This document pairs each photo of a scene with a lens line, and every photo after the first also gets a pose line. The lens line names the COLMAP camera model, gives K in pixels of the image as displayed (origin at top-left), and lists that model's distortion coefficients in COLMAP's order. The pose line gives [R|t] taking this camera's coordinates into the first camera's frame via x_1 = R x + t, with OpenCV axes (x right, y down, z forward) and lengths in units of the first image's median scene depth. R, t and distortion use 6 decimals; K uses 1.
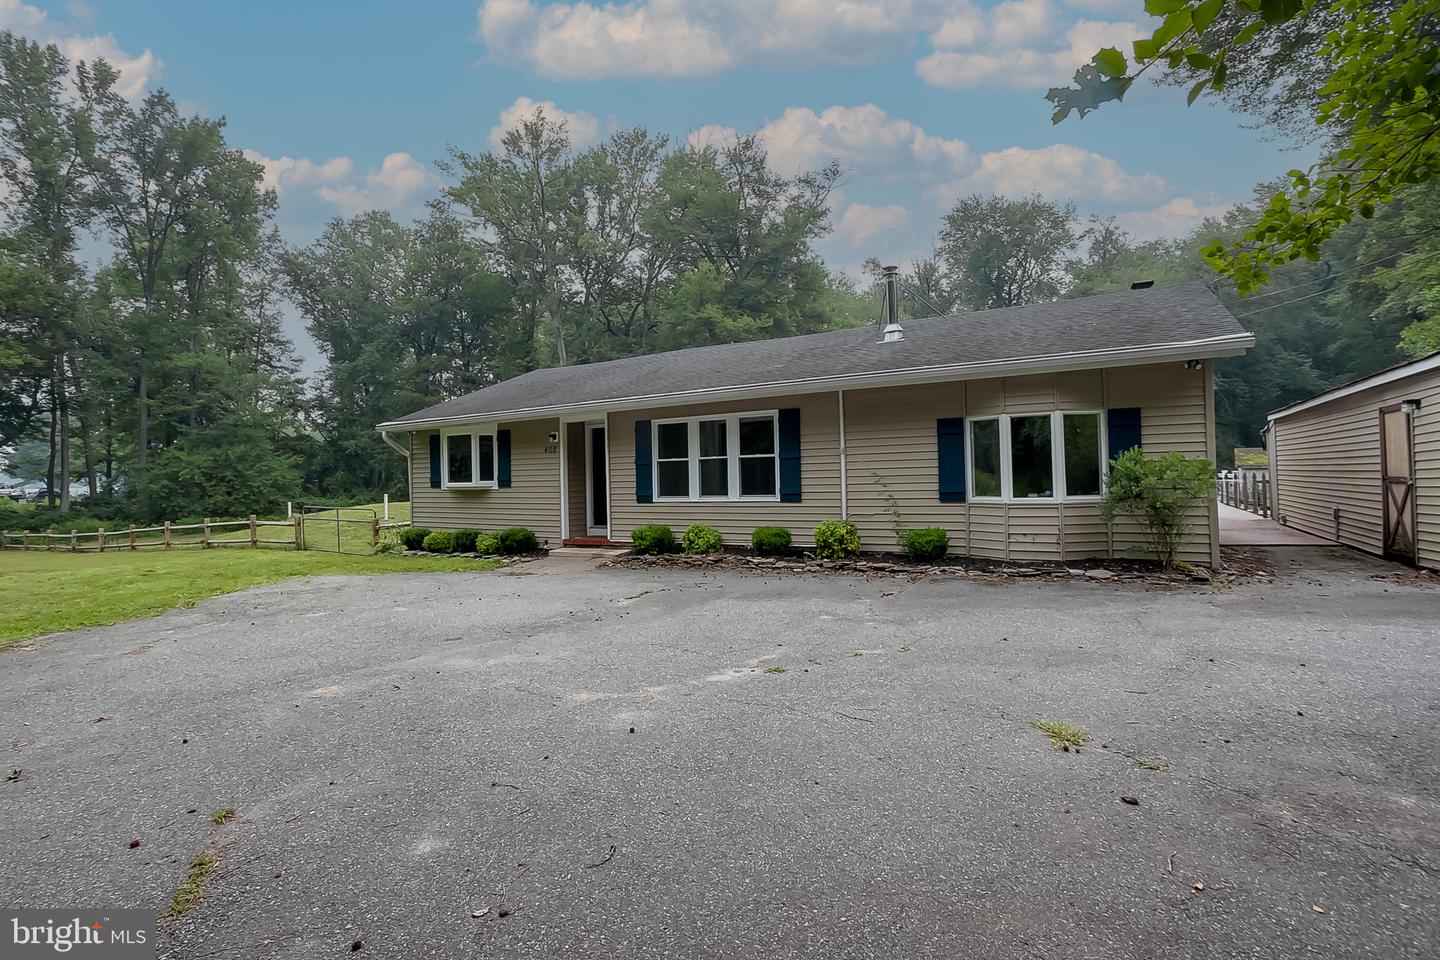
lens RADIAL K [[706.6, 0, 714.9], [0, 706.6, 484.8], [0, 0, 1]] dist [-0.007135, 0.000537]
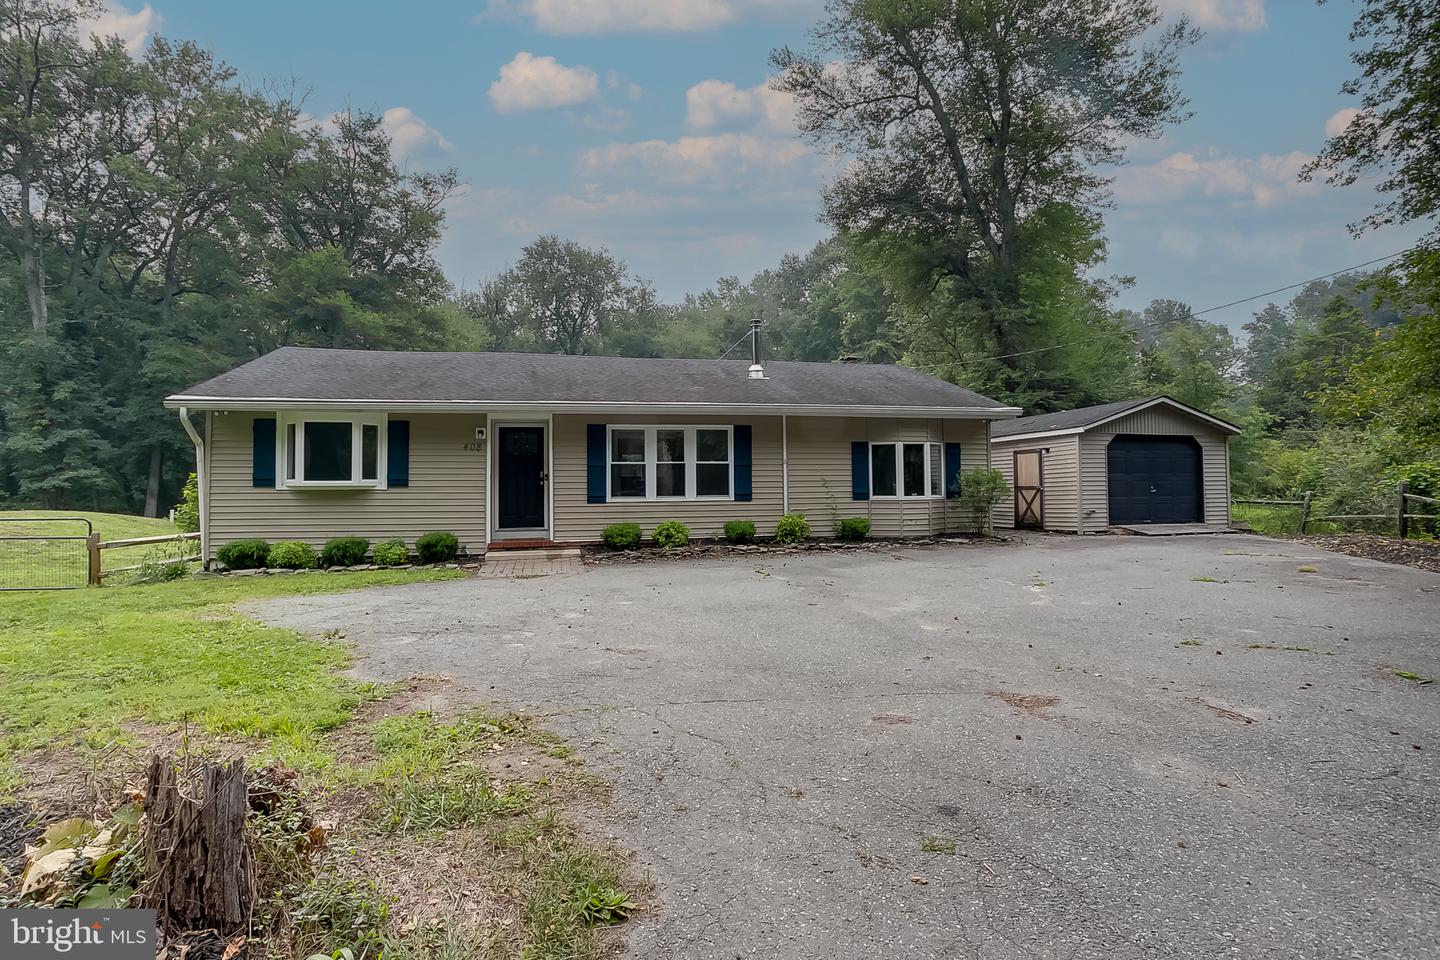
lens RADIAL K [[706.6, 0, 712.3], [0, 706.6, 472.8], [0, 0, 1]] dist [-0.007135, 0.000537]
pose [[0.724023, 0.030374, 0.689107, -0.741688], [-0.001817, 0.999110, -0.042130, 0.025818], [-0.689773, 0.029251, 0.723434, 0.134366]]
